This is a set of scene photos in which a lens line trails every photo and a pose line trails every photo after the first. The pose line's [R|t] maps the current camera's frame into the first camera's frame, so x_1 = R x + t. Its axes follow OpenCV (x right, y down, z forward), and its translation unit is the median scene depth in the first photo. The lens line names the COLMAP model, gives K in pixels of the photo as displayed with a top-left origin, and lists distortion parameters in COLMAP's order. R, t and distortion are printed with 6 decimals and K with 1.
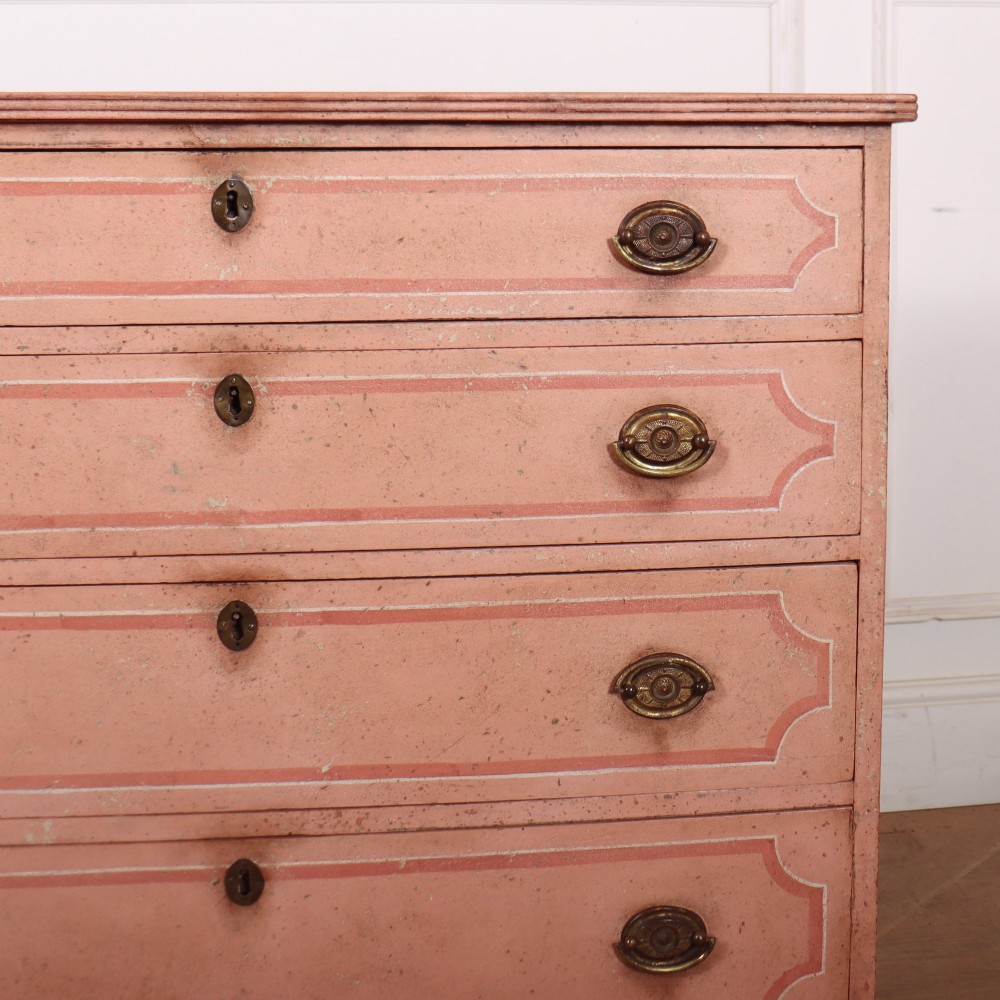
lens RADIAL K [[1888.5, 0, 594.6], [0, 1888.5, 346.2], [0, 0, 1]] dist [-0.163557, 0.000000]
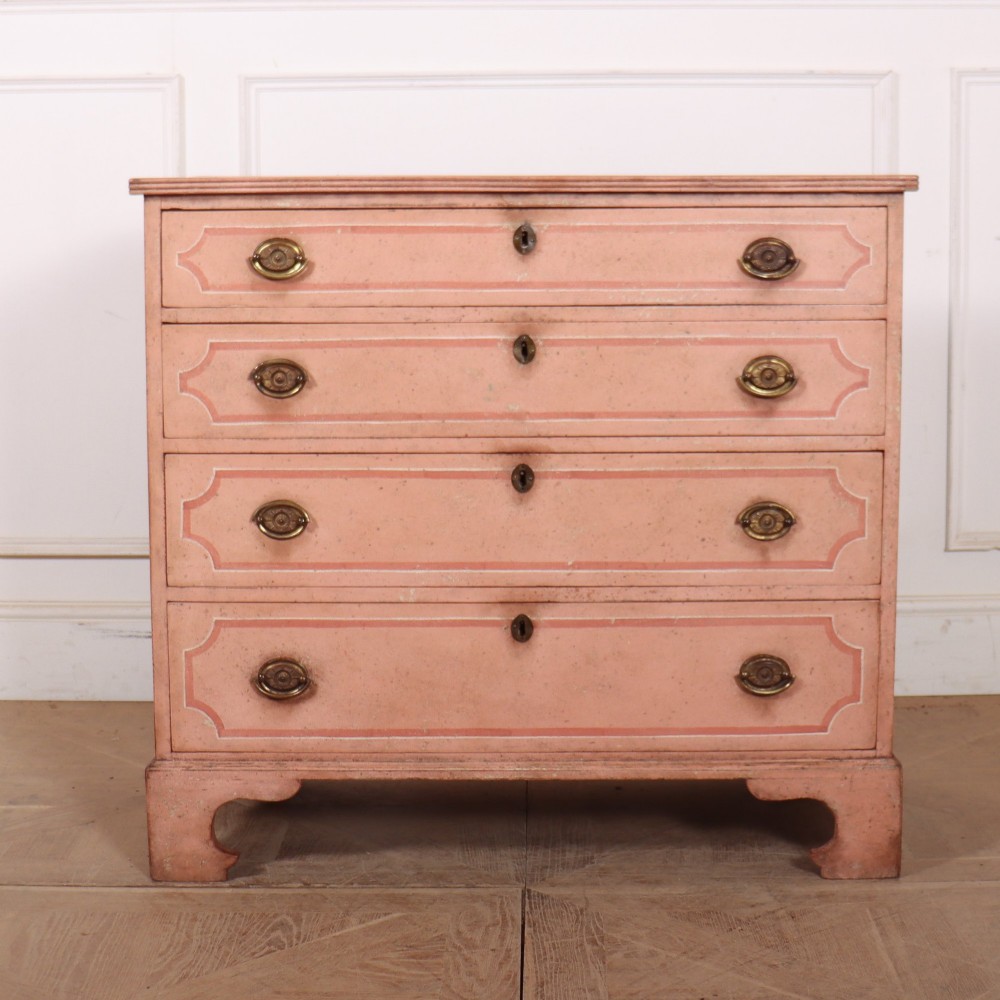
lens RADIAL K [[1888.5, 0, 439.2], [0, 1888.5, 480.8], [0, 0, 1]] dist [-0.163557, 0.000000]
pose [[0.987622, 0.014635, -0.156170, 0.009141], [-0.006967, 0.998748, 0.049532, 0.063719], [0.156699, -0.047831, 0.986487, -0.761720]]
